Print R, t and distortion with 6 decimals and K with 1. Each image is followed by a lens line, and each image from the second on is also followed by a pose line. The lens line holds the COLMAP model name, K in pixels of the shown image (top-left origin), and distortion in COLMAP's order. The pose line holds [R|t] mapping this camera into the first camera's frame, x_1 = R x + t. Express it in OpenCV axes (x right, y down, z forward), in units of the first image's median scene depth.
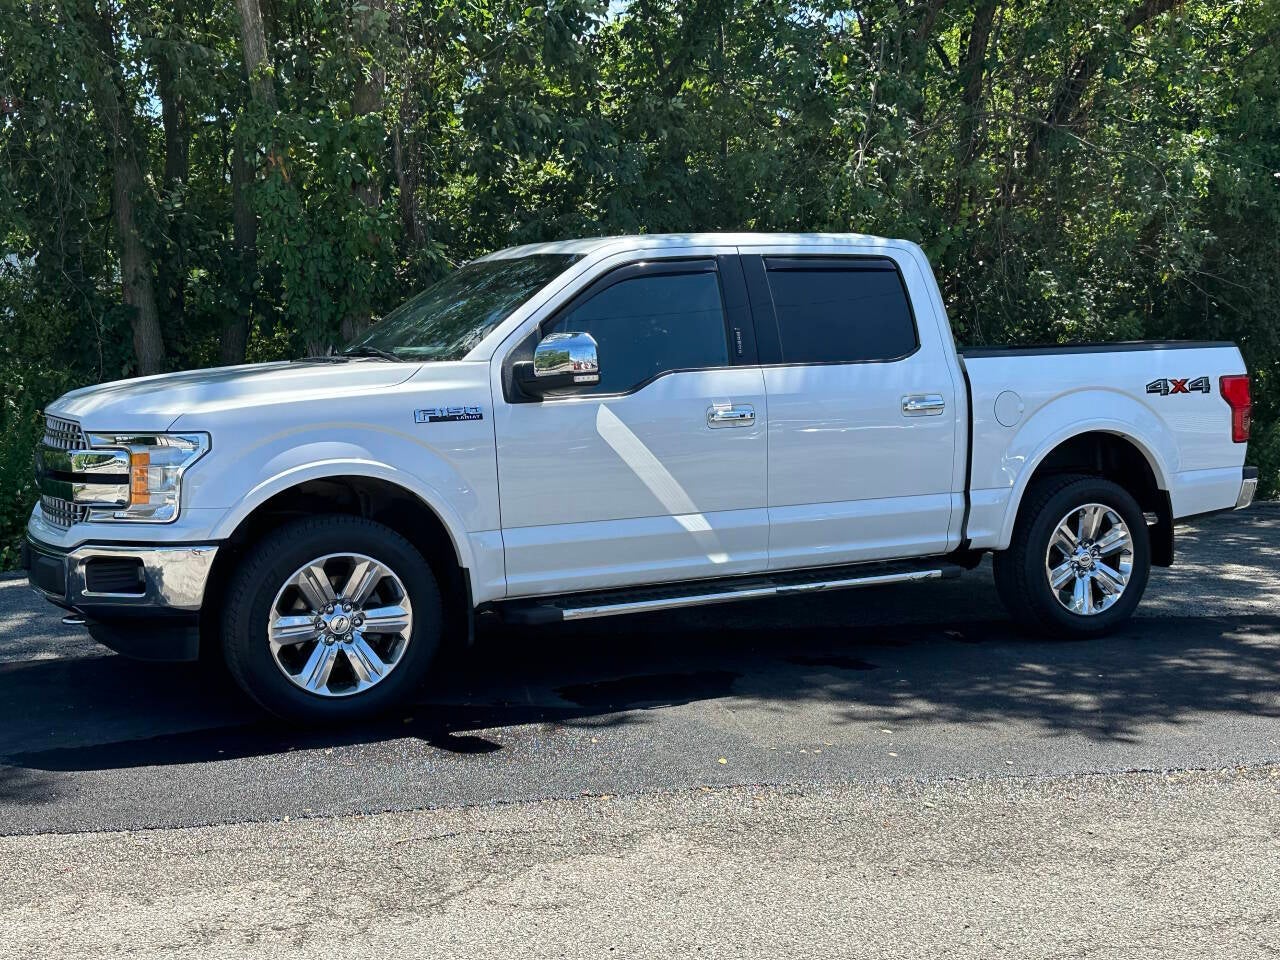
lens RADIAL K [[1483.3, 0, 640.0], [0, 1483.3, 480.0], [0, 0, 1]] dist [0.171503, -0.354540]
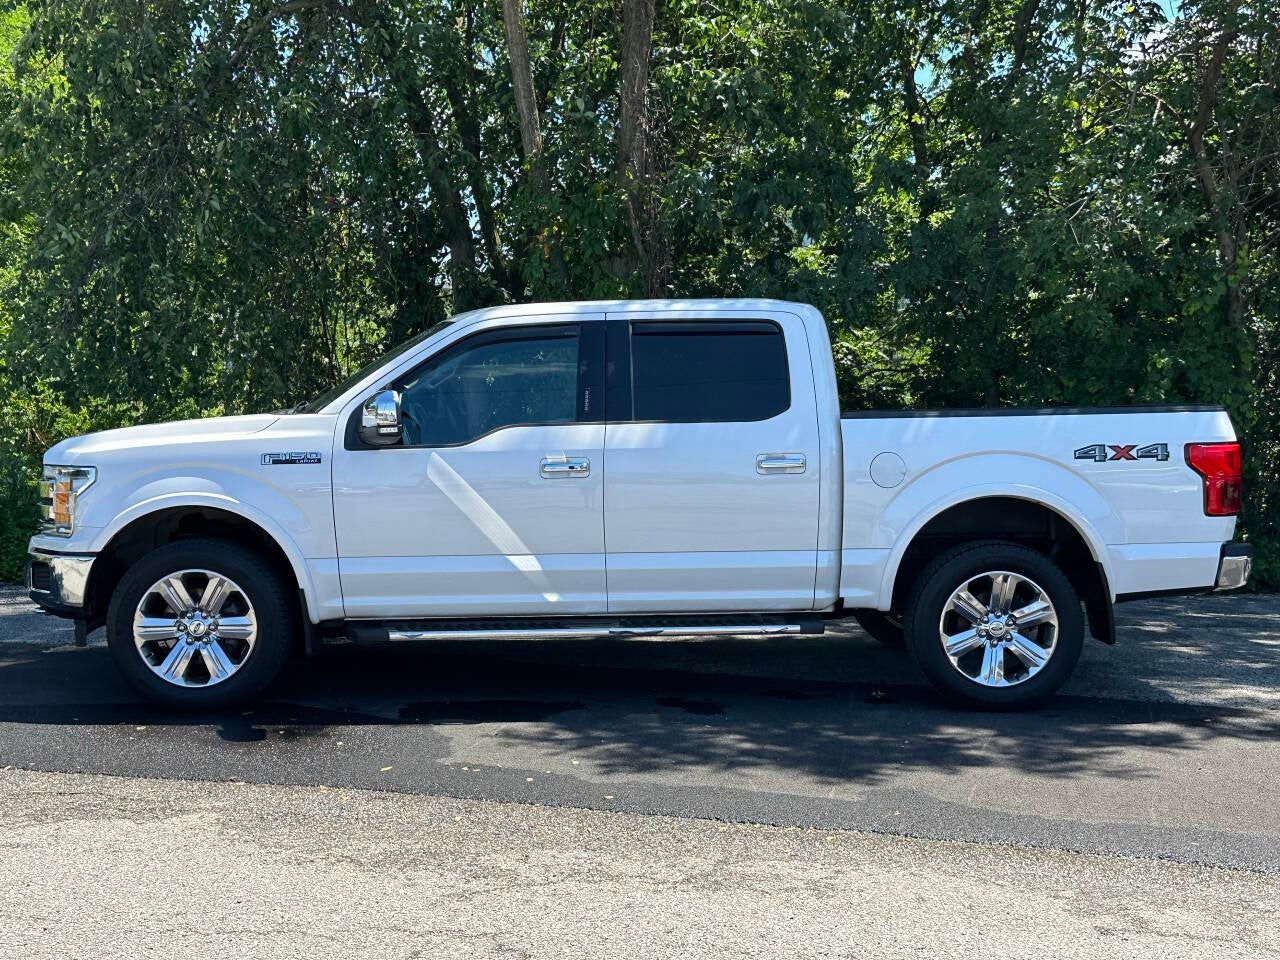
lens RADIAL K [[1490.3, 0, 671.8], [0, 1490.3, 478.1], [0, 0, 1]] dist [0.180690, -0.339287]
pose [[0.907350, 0.031577, -0.419189, 0.643692], [-0.047098, 0.998533, -0.026726, -0.010411], [0.417730, 0.043993, 0.907506, 0.037151]]
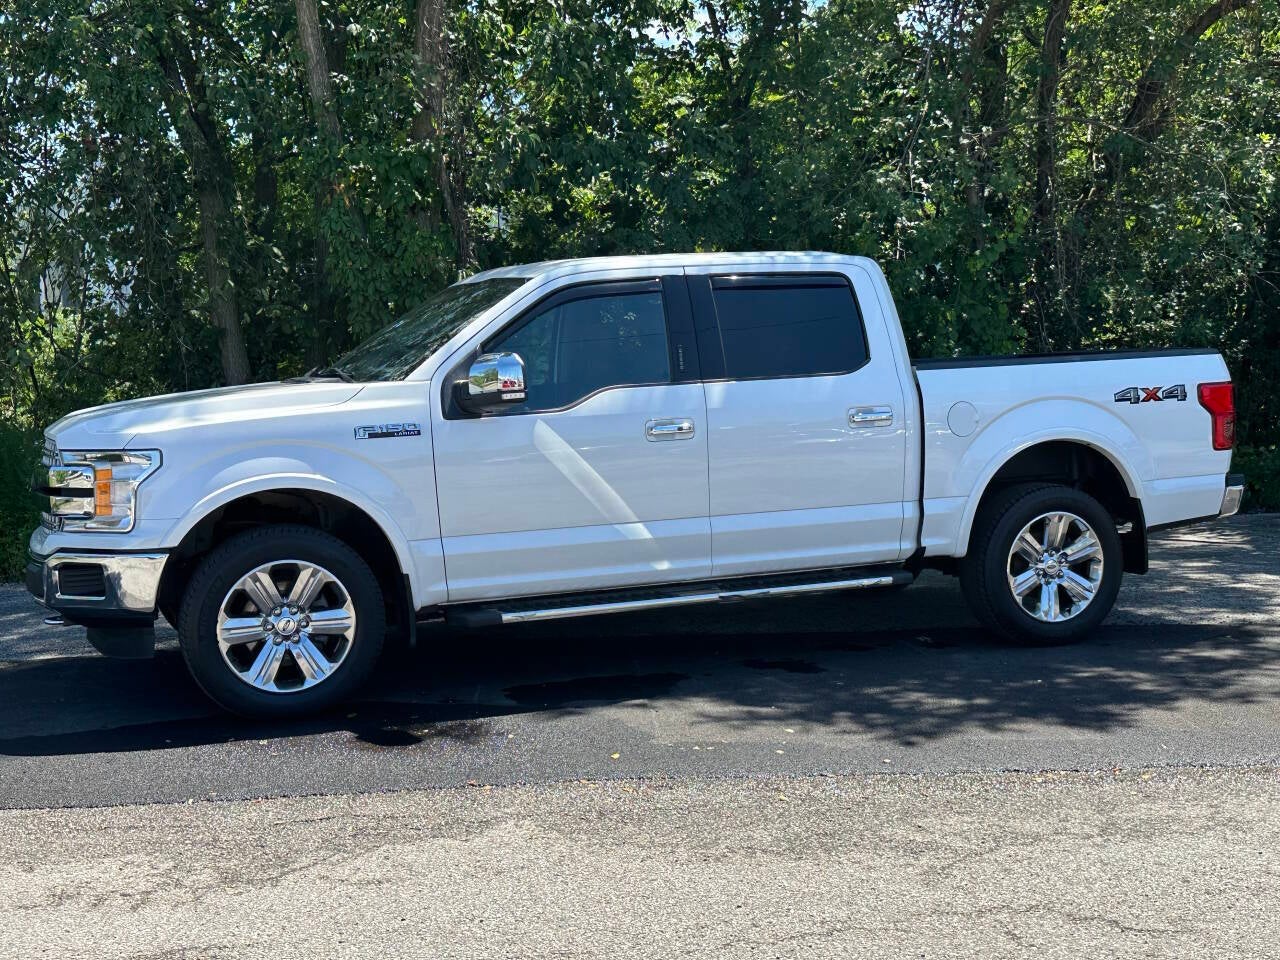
lens RADIAL K [[1483.3, 0, 640.0], [0, 1483.3, 480.0], [0, 0, 1]] dist [0.171503, -0.354540]
pose [[0.993299, -0.005357, -0.115449, 0.174181], [0.004773, 0.999974, -0.005333, -0.002004], [0.115475, 0.004746, 0.993299, -0.046932]]
